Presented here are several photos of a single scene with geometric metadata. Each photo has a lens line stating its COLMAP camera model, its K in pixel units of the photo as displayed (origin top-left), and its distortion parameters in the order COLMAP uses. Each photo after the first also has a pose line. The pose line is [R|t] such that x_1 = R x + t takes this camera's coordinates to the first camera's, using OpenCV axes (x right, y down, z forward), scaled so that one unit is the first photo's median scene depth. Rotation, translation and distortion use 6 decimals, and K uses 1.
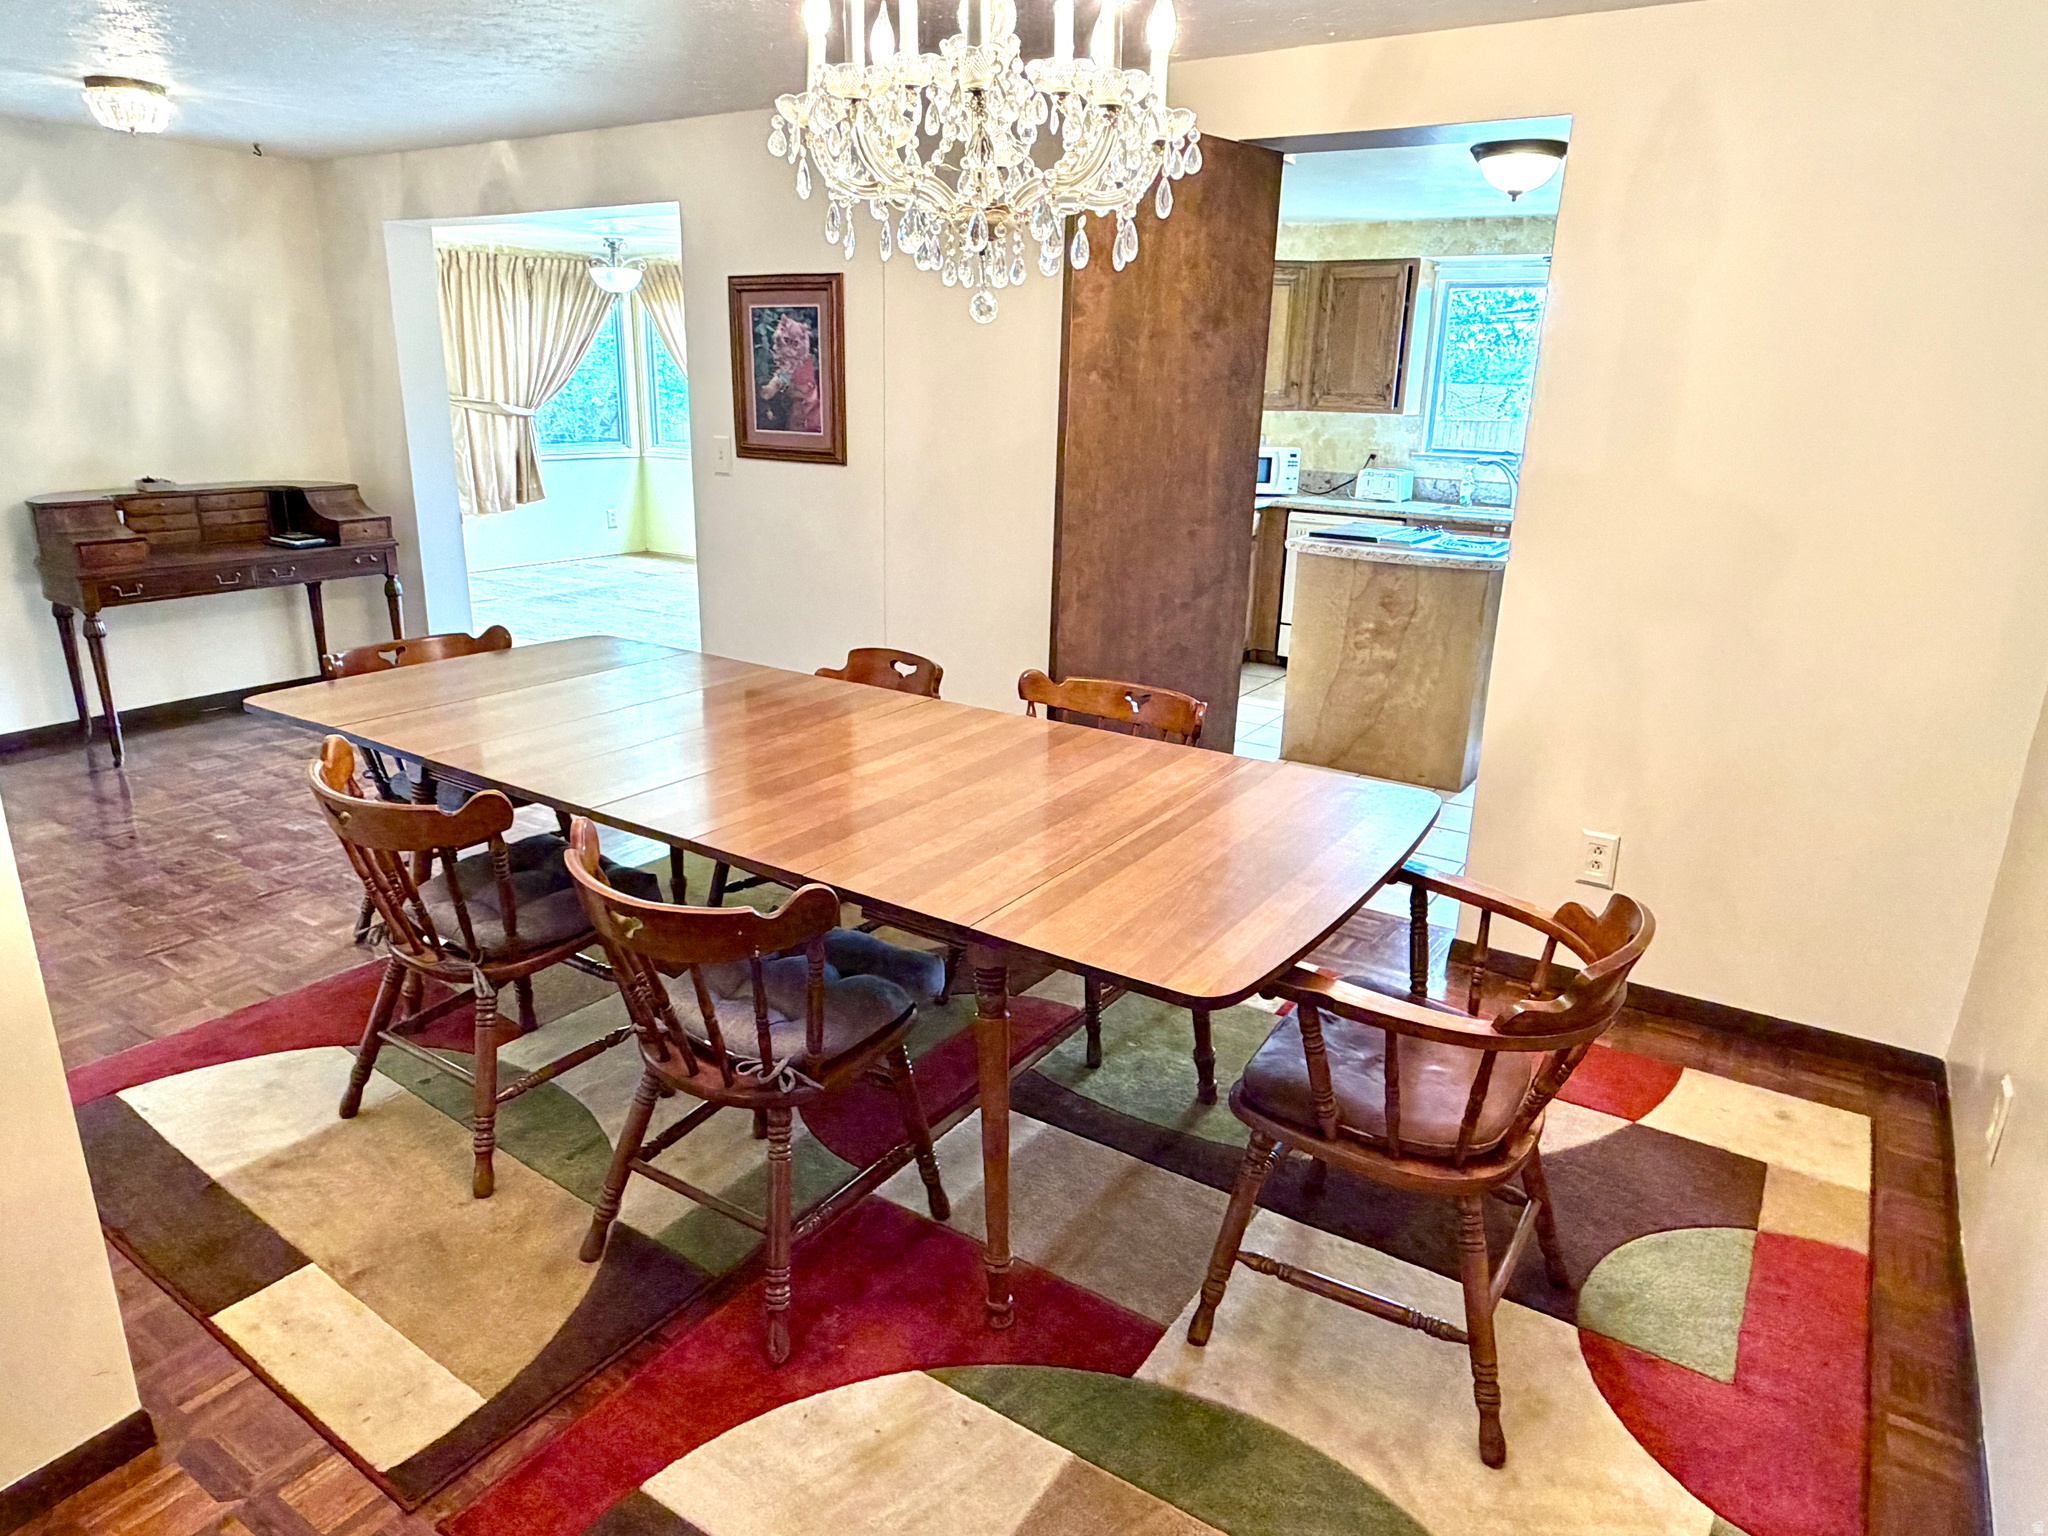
lens RADIAL K [[1267.8, 0, 1019.1], [0, 1267.8, 769.7], [0, 0, 1]] dist [-0.002026, -0.002010]
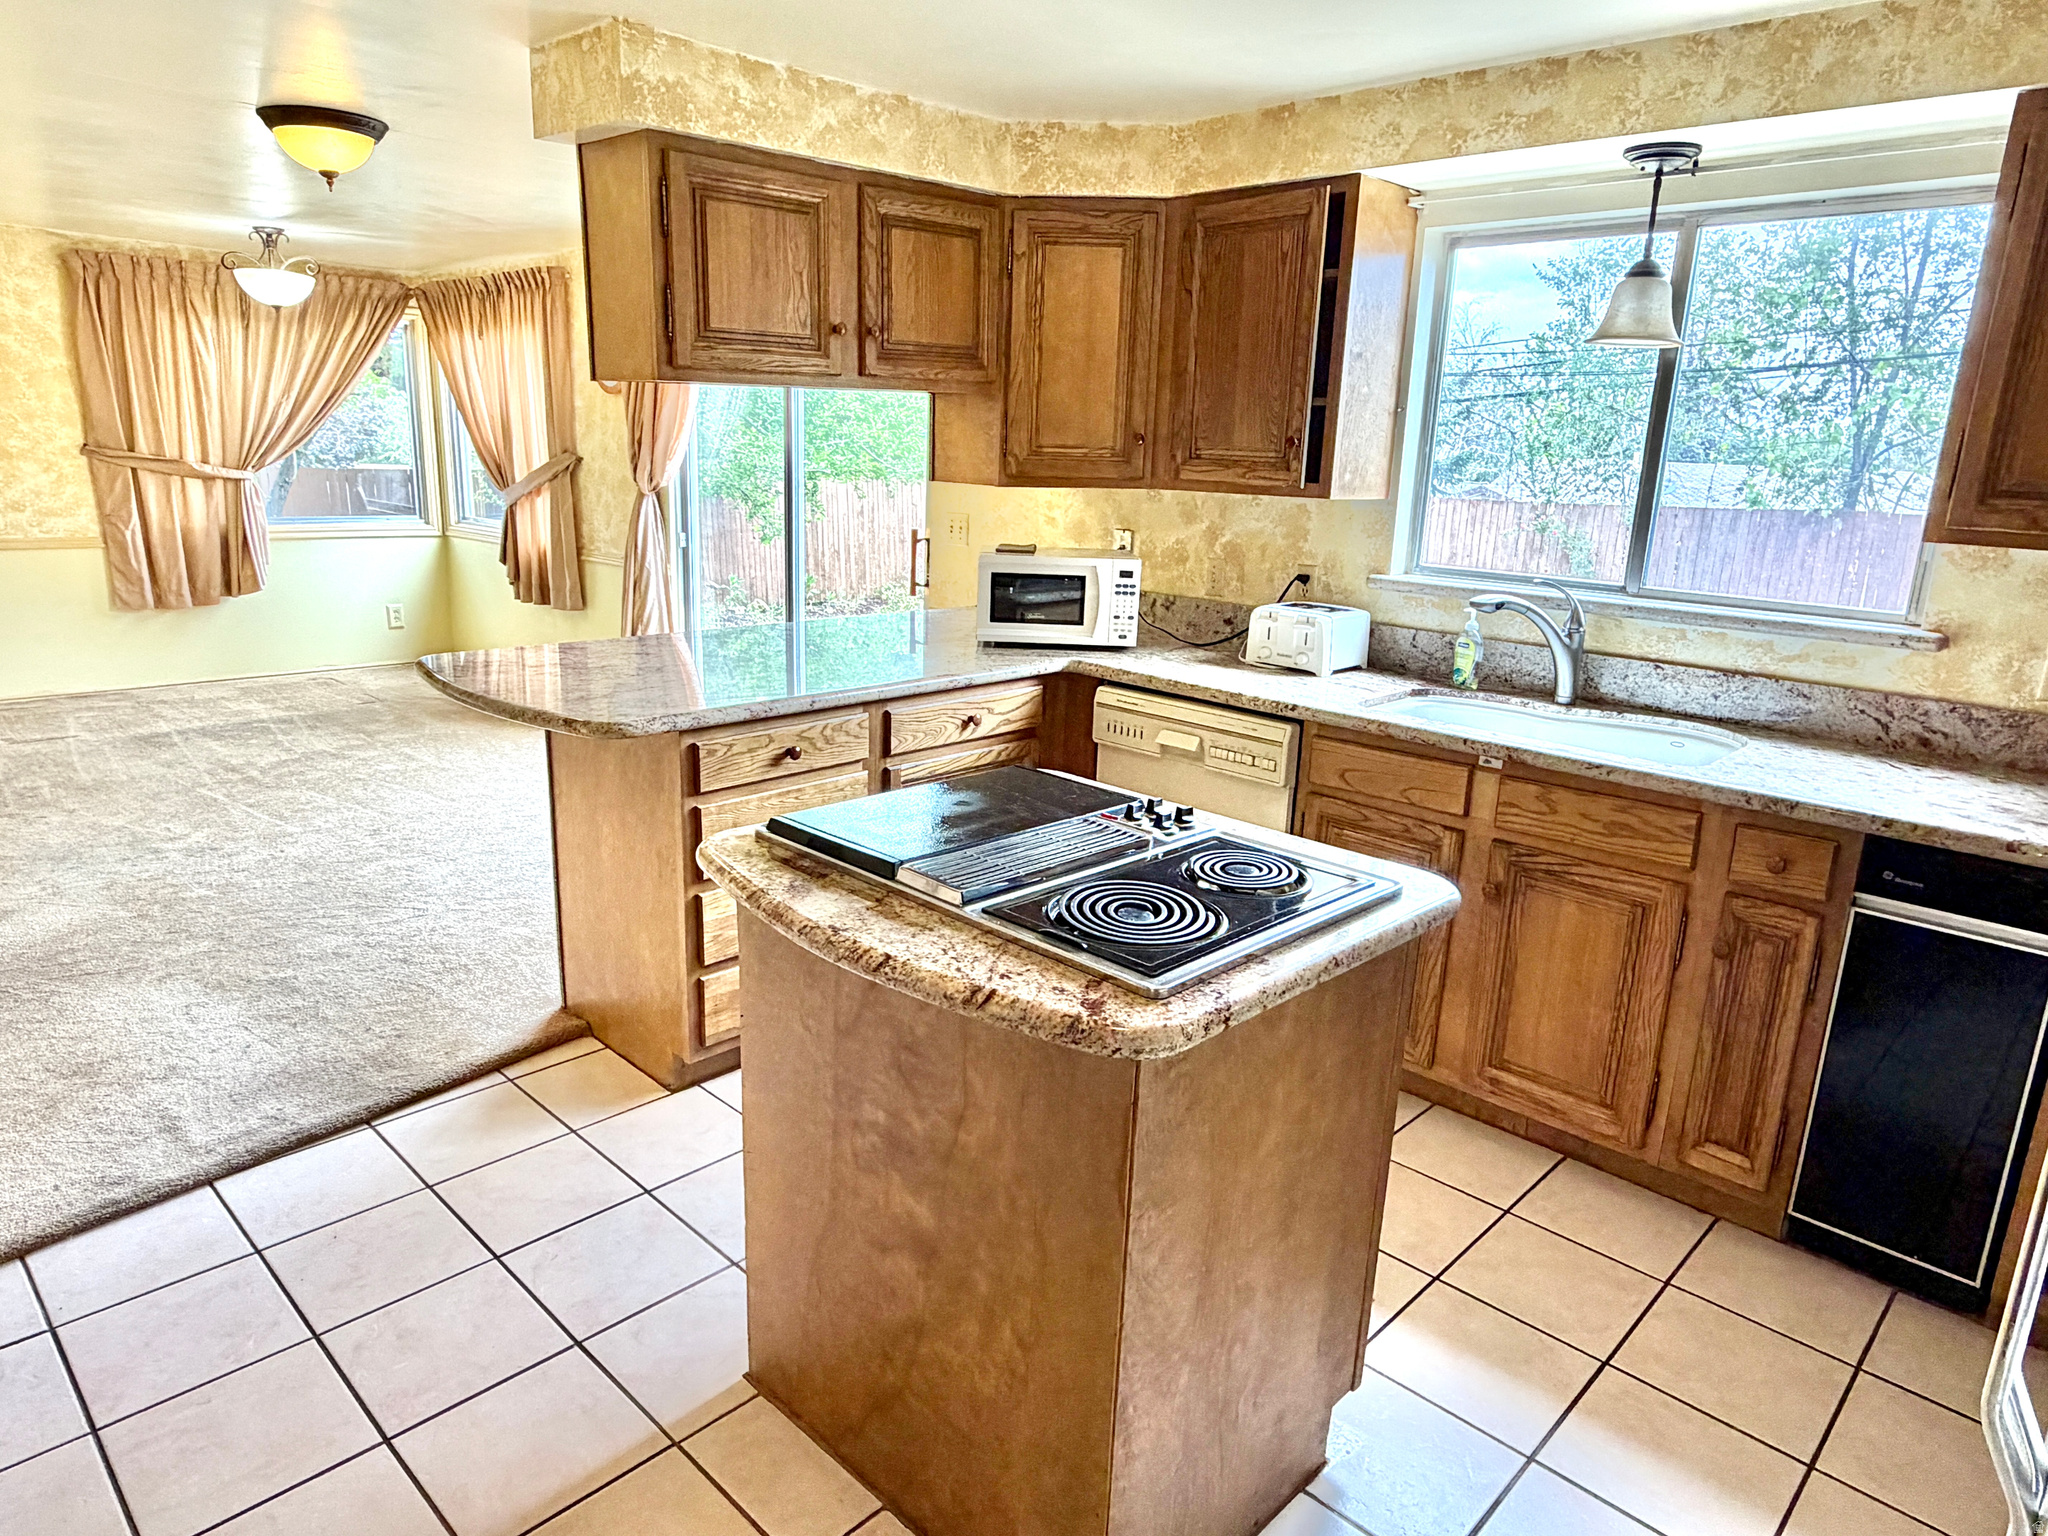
lens RADIAL K [[1267.8, 0, 1026.2], [0, 1267.8, 764.0], [0, 0, 1]] dist [-0.002026, -0.002010]
pose [[0.981324, 0.055708, -0.184118, 0.297787], [-0.066316, 0.996445, -0.051964, -0.153828], [0.180568, 0.063204, 0.981530, 0.535644]]
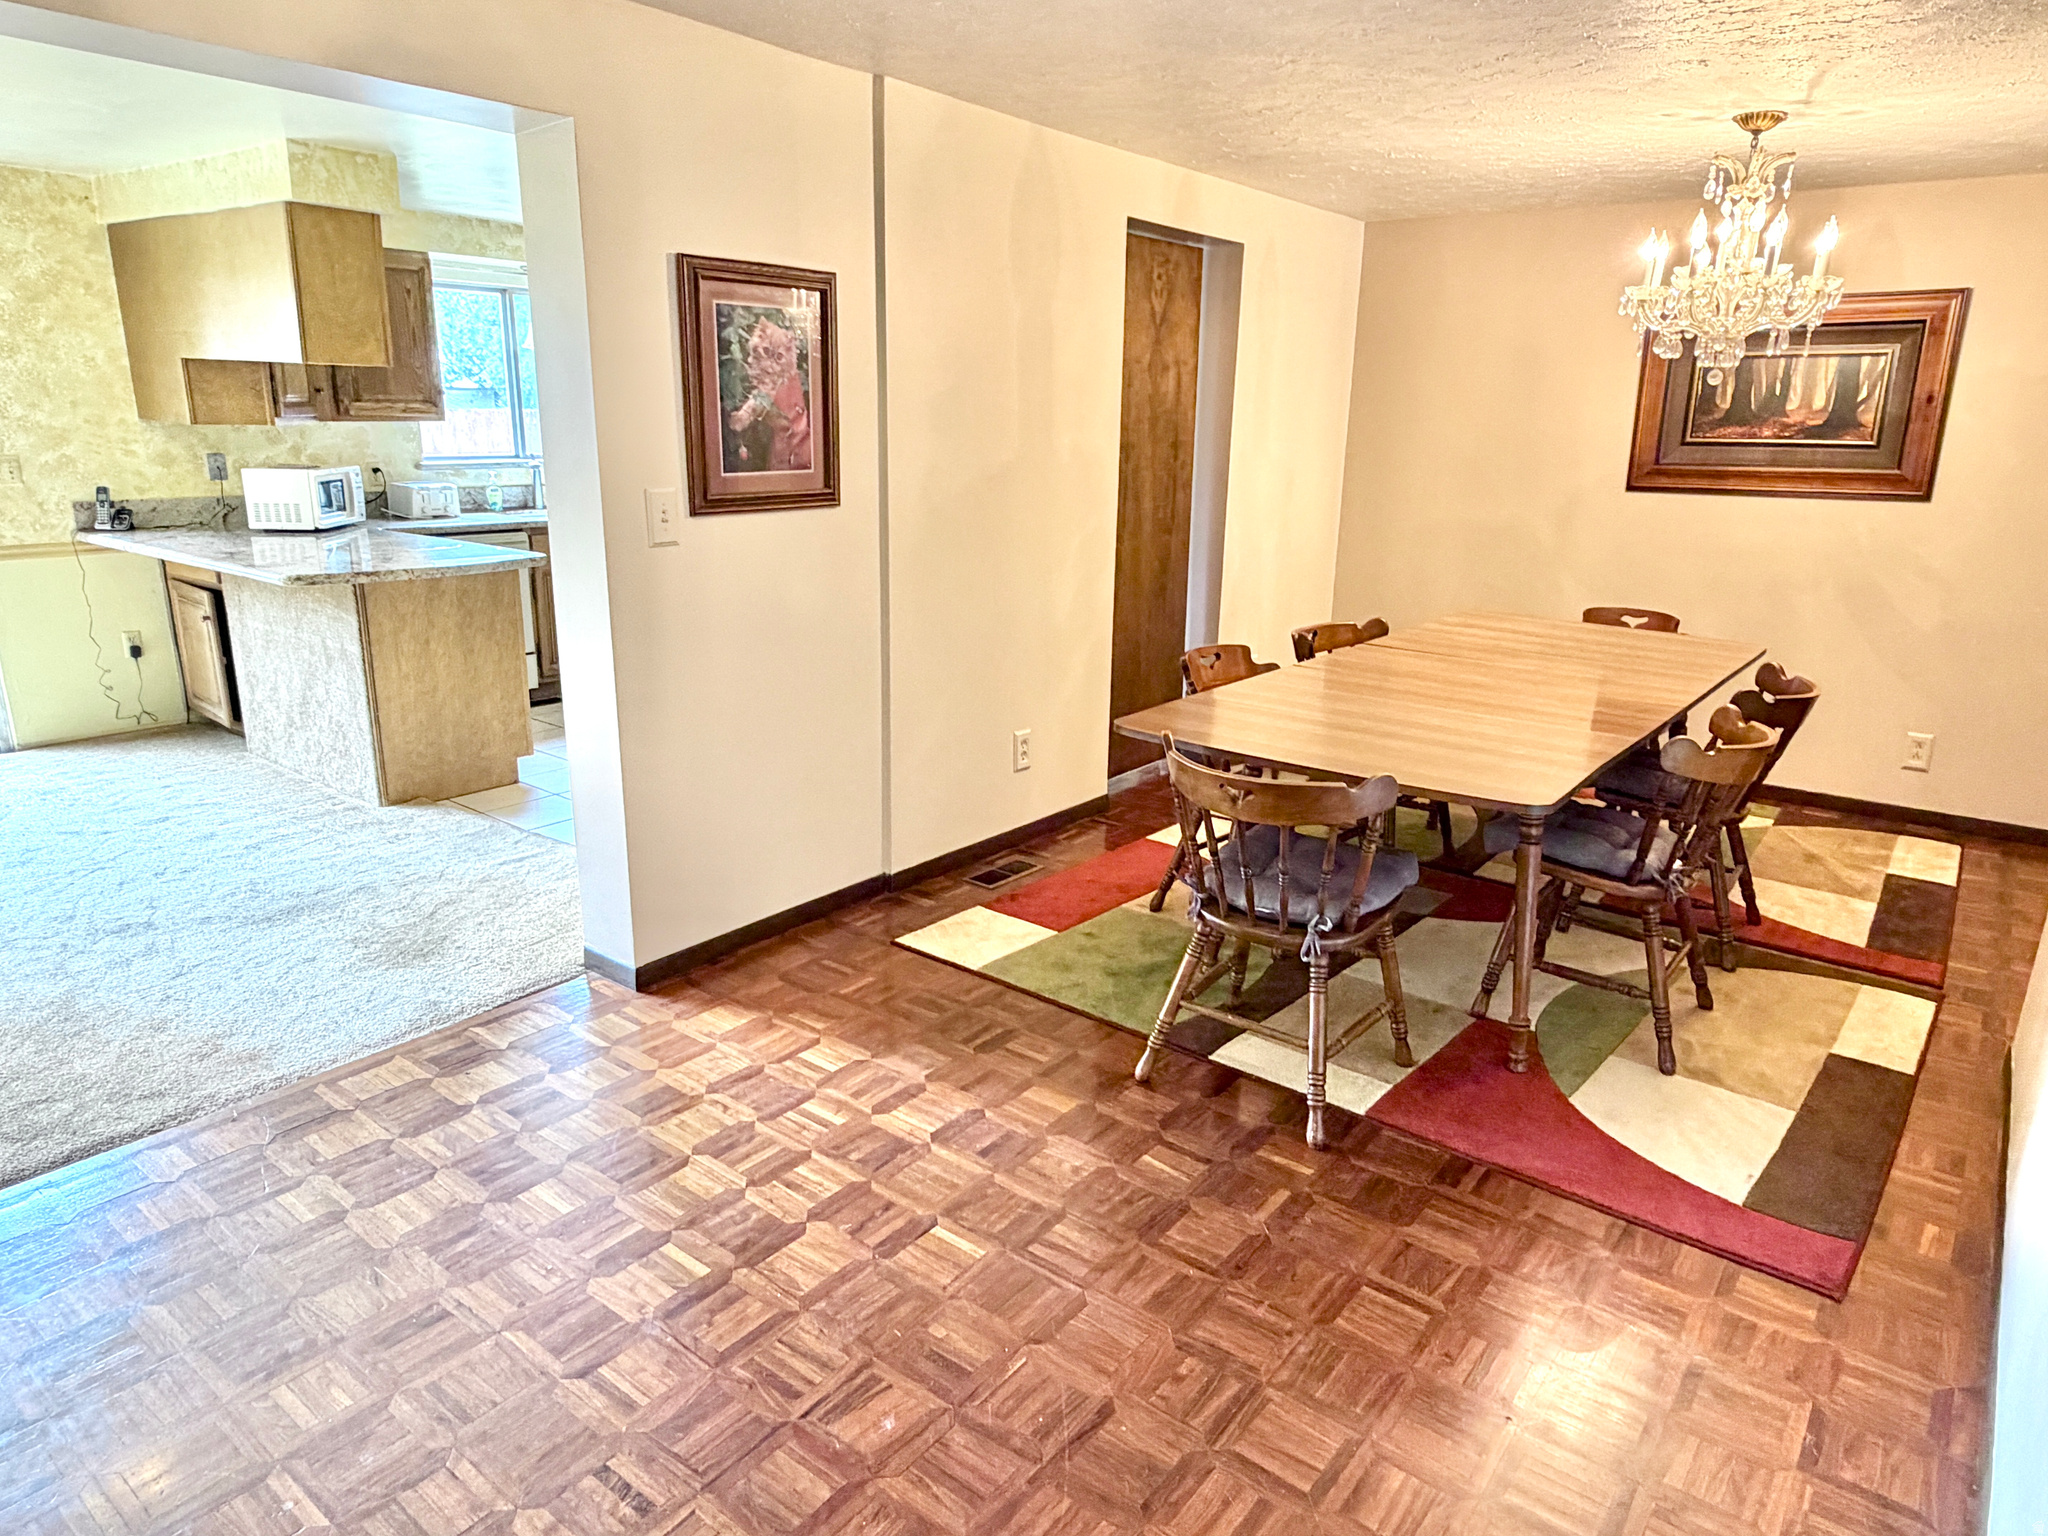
lens RADIAL K [[1267.8, 0, 1028.2], [0, 1267.8, 770.3], [0, 0, 1]] dist [-0.002026, -0.002010]
pose [[0.081415, -0.294209, 0.952267, -0.647562], [0.278071, 0.924205, 0.261766, -0.177417], [-0.957104, 0.243486, 0.157056, 0.535976]]
